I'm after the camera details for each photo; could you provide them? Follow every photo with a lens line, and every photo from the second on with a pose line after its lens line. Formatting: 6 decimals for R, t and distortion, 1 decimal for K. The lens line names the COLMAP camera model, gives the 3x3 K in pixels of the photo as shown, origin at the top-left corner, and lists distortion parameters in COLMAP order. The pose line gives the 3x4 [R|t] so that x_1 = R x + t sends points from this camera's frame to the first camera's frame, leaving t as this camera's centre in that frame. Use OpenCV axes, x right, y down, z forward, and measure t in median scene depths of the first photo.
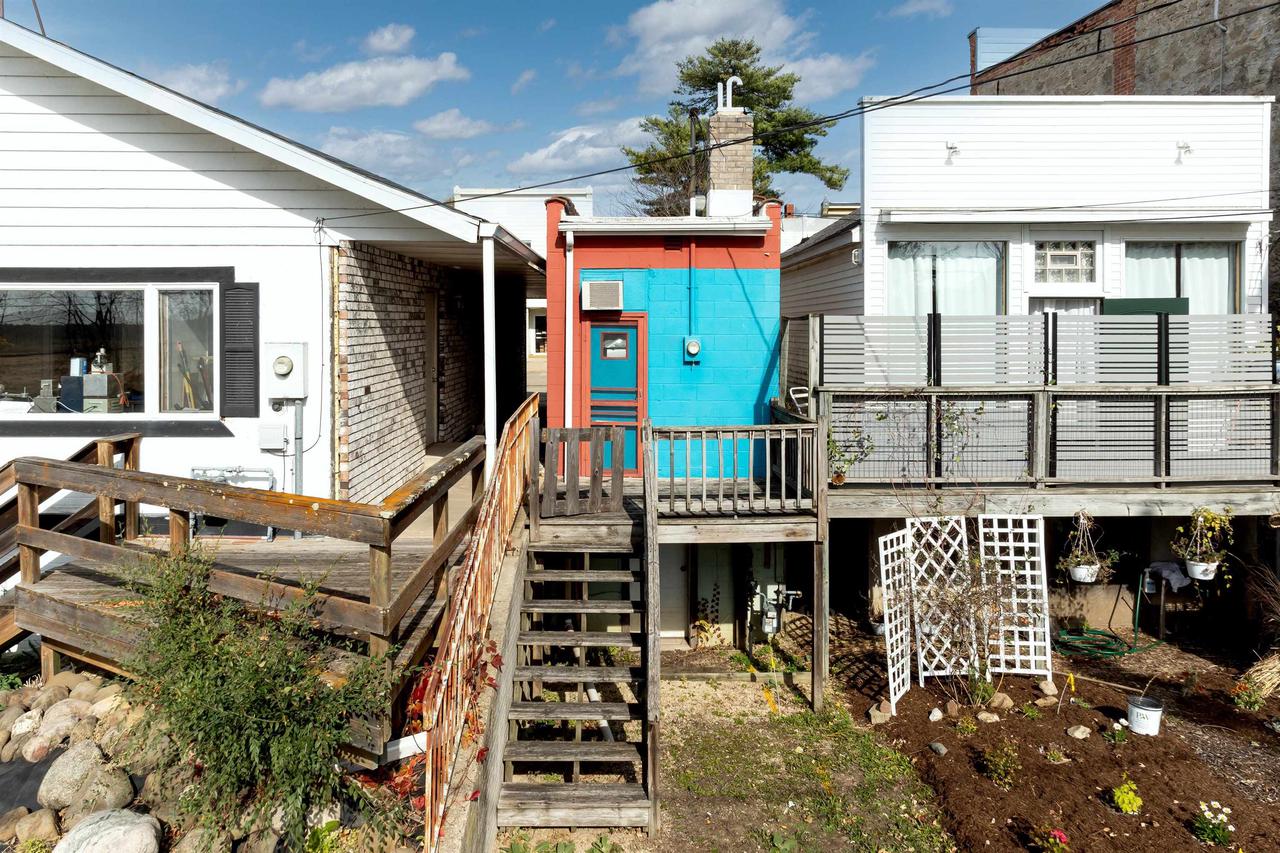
lens RADIAL K [[948.1, 0, 646.3], [0, 948.1, 354.0], [0, 0, 1]] dist [0.008140, 0.001392]
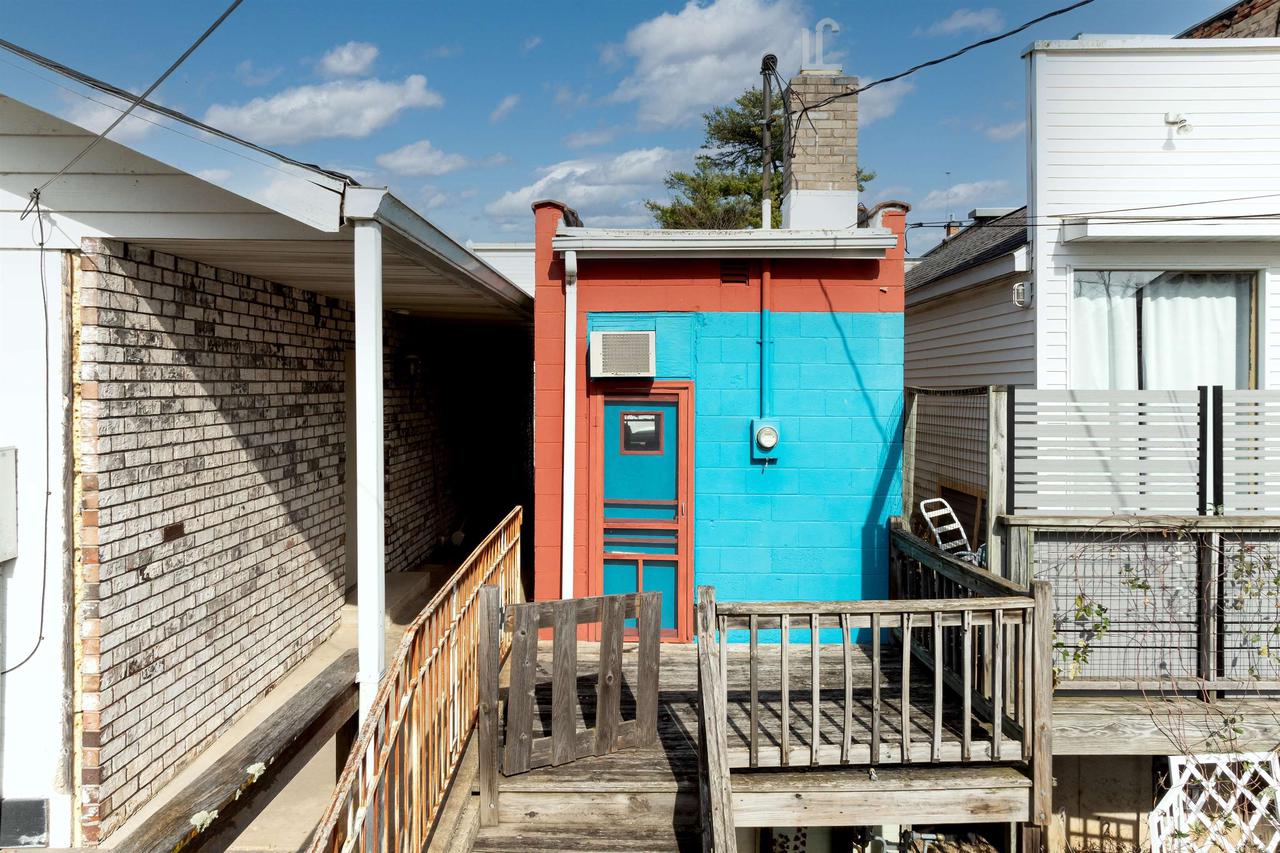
lens RADIAL K [[890.5, 0, 639.5], [0, 890.5, 396.1], [0, 0, 1]] dist [-0.001124, -0.001467]
pose [[0.999506, 0.001999, -0.031374, -0.018104], [-0.002619, 0.999802, -0.019736, -0.024416], [0.031328, 0.019809, 0.999313, 0.448200]]
